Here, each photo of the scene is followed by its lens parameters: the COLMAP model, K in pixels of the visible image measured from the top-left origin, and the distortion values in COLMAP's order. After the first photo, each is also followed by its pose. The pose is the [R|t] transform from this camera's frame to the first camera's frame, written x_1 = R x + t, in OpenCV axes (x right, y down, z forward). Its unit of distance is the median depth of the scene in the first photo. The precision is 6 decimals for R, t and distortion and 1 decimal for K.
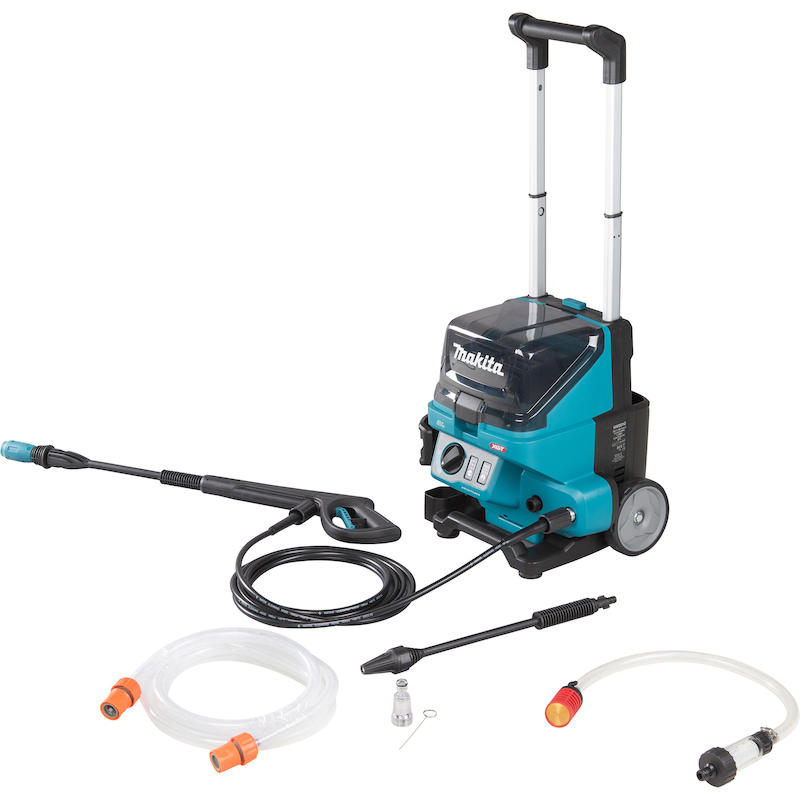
lens RADIAL K [[1883.3, 0, 400.0], [0, 1883.3, 400.0], [0, 0, 1]] dist [-0.050960, -0.081558]
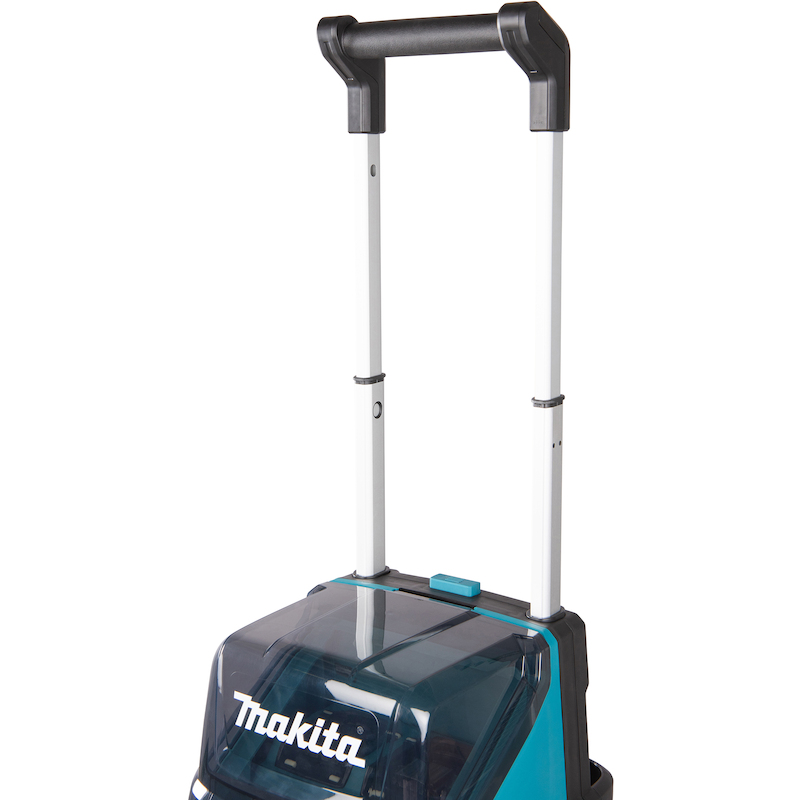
lens RADIAL K [[1373.5, 0, 371.2], [0, 1373.5, 349.3], [0, 0, 1]] dist [0.210648, -0.067763]
pose [[0.966634, -0.025065, 0.254933, -0.024397], [0.075531, 0.978845, -0.190153, -0.045111], [-0.244774, 0.203064, 0.948078, 0.650179]]
